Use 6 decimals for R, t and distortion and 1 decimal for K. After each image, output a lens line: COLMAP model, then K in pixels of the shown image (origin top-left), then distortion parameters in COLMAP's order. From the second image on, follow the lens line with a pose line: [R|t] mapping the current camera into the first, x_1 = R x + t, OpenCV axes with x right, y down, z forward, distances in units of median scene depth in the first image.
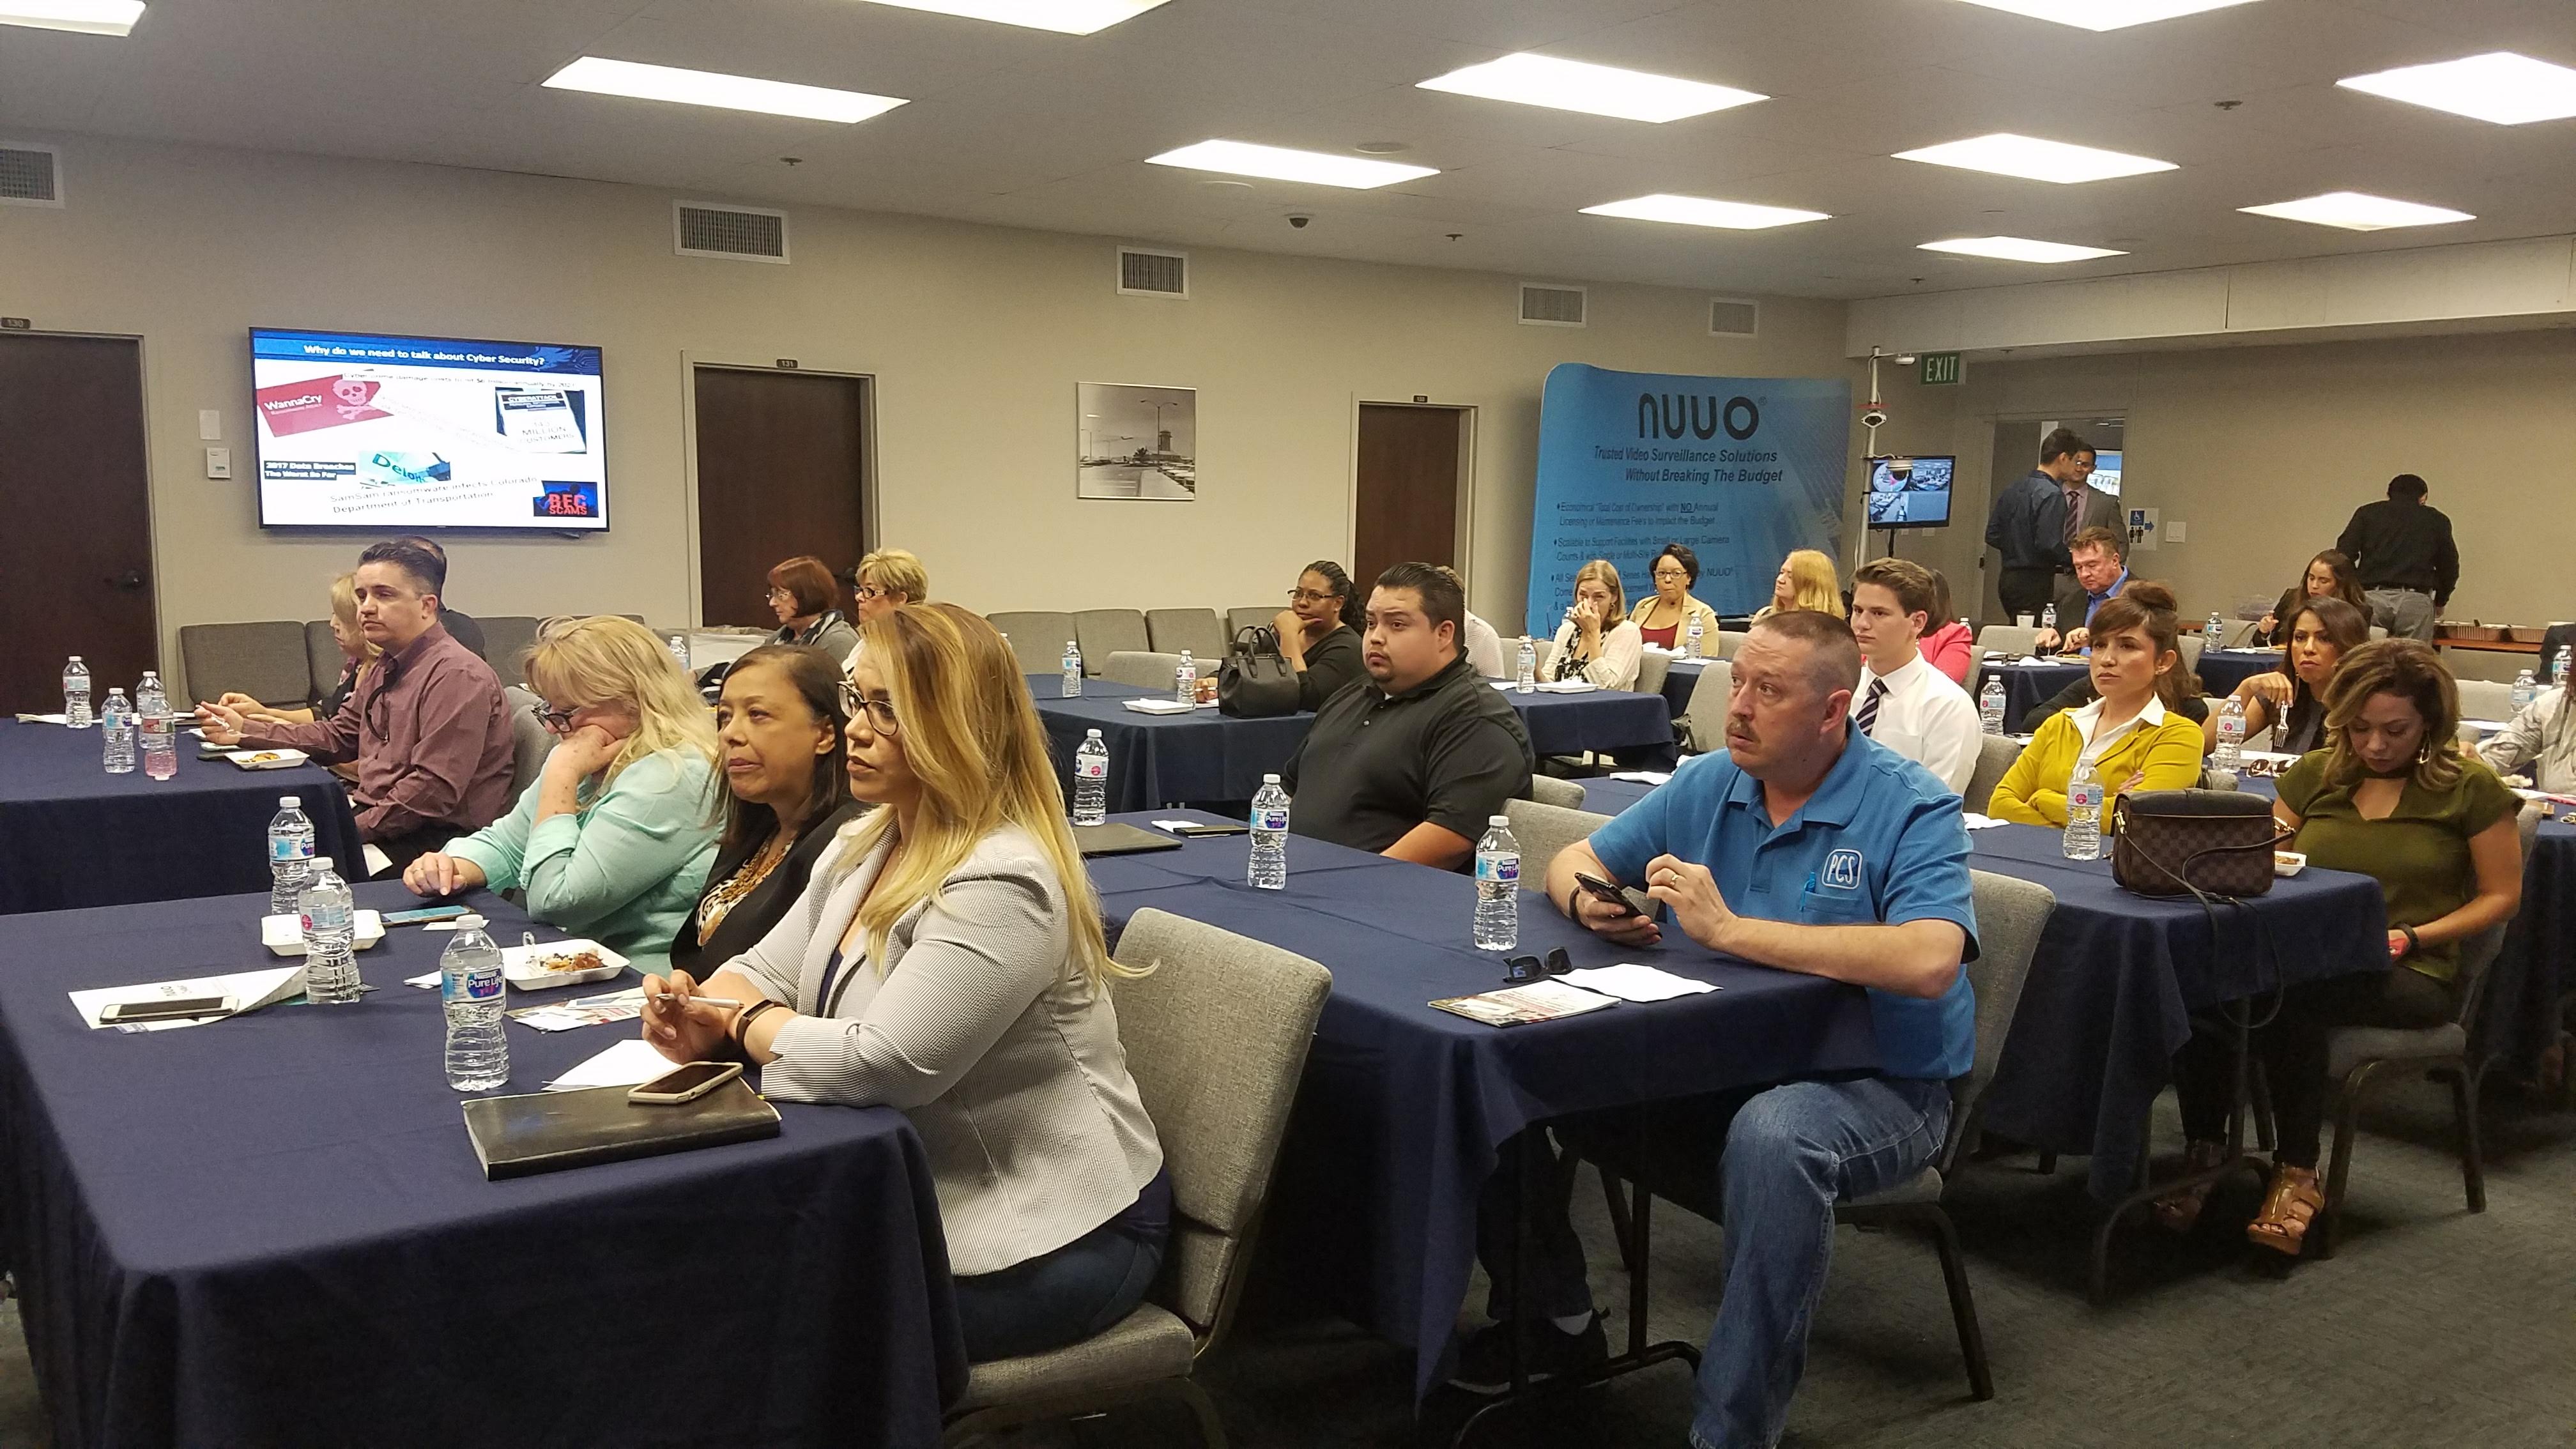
lens RADIAL K [[1920.1, 0, 1259.0], [0, 1920.1, 726.8], [0, 0, 1]] dist [0.008921, -0.065980]
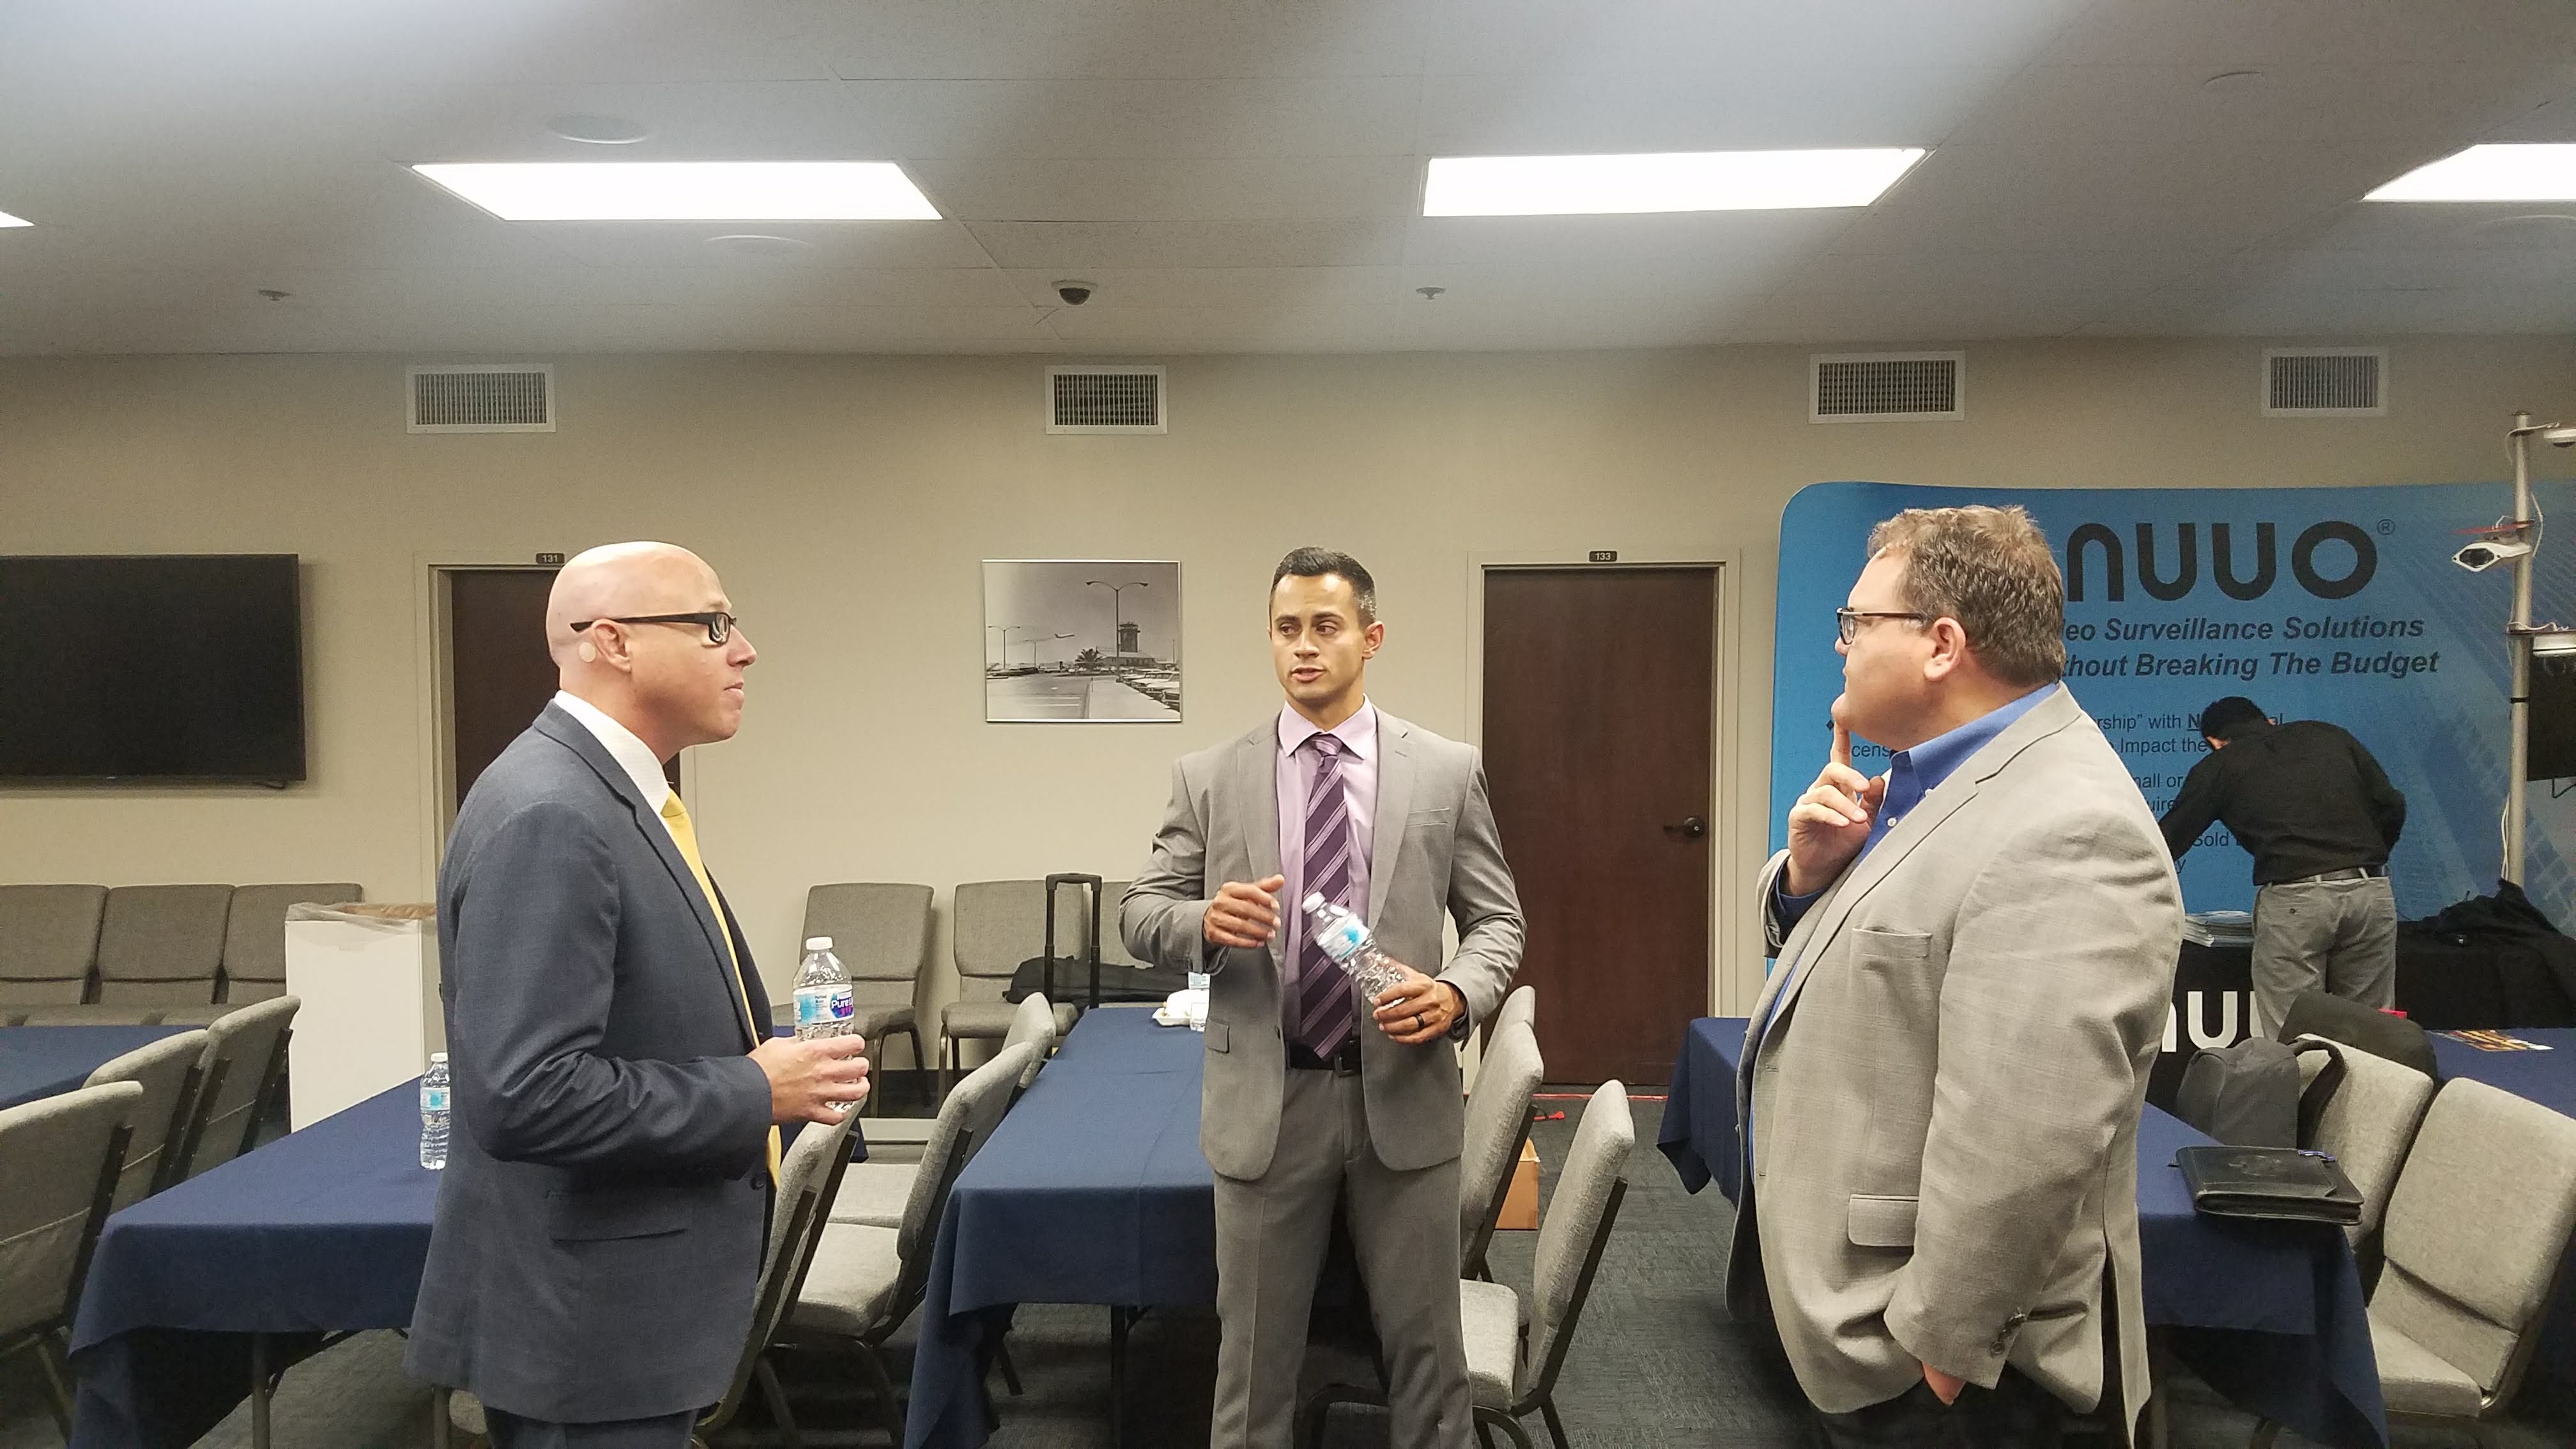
lens RADIAL K [[1920.1, 0, 1259.0], [0, 1920.1, 726.8], [0, 0, 1]] dist [0.008921, -0.065980]
pose [[0.813477, 0.002919, -0.581590, 0.357104], [-0.054317, 0.995998, -0.070975, -0.065137], [0.579056, 0.089327, 0.810380, 0.434878]]
